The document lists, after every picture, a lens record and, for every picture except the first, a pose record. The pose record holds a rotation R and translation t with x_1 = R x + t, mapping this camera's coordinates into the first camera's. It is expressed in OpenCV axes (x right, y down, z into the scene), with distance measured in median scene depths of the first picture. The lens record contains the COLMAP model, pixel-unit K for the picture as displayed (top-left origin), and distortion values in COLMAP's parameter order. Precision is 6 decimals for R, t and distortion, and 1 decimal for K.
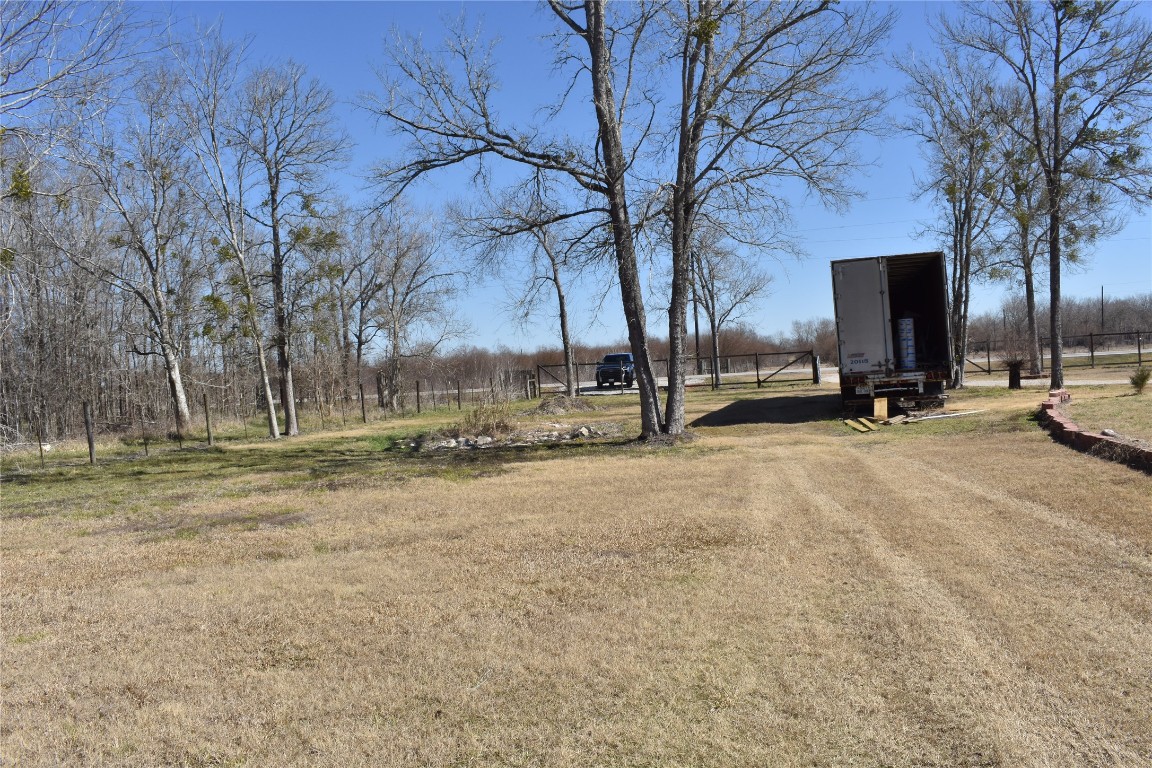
lens RADIAL K [[1068.7, 0, 577.4], [0, 1068.7, 384.7], [0, 0, 1]] dist [-0.075025, 0.000000]
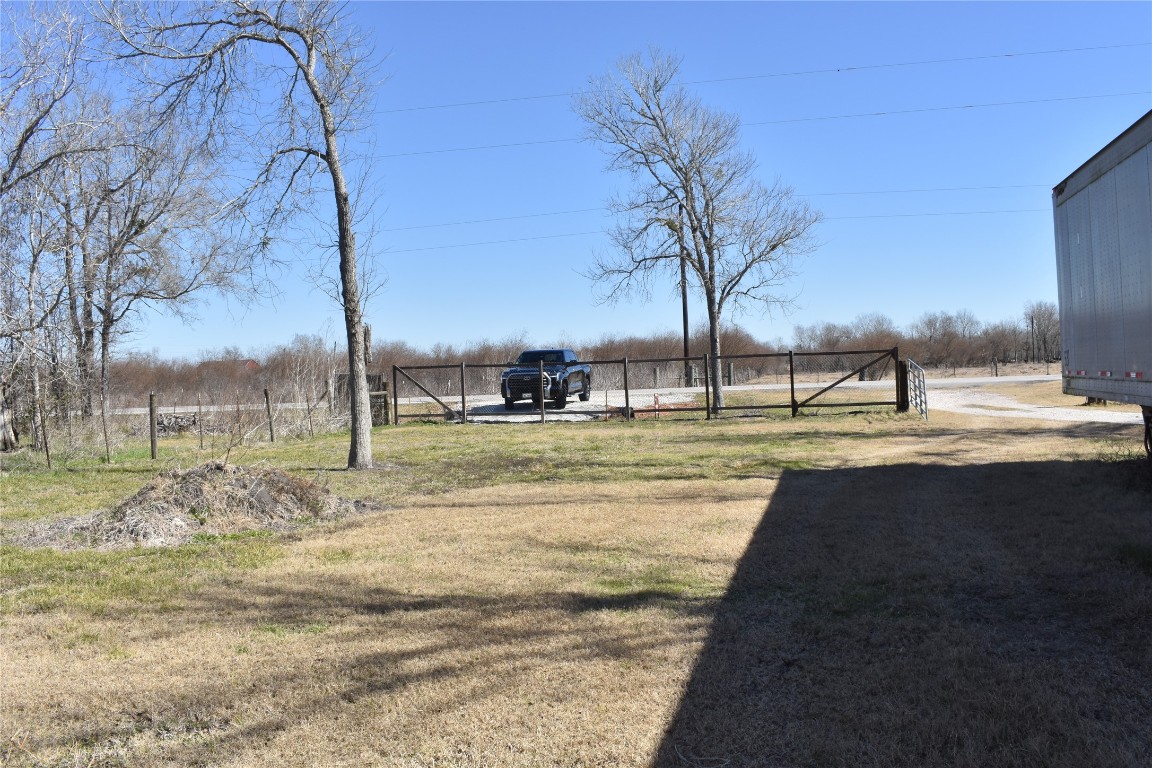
lens RADIAL K [[1068.7, 0, 575.6], [0, 1068.7, 381.8], [0, 0, 1]] dist [-0.075025, 0.000000]
pose [[0.999786, 0.020393, 0.003590, 0.055602], [-0.020370, 0.999773, -0.006225, -0.008498], [-0.003716, 0.006151, 0.999974, 0.444334]]
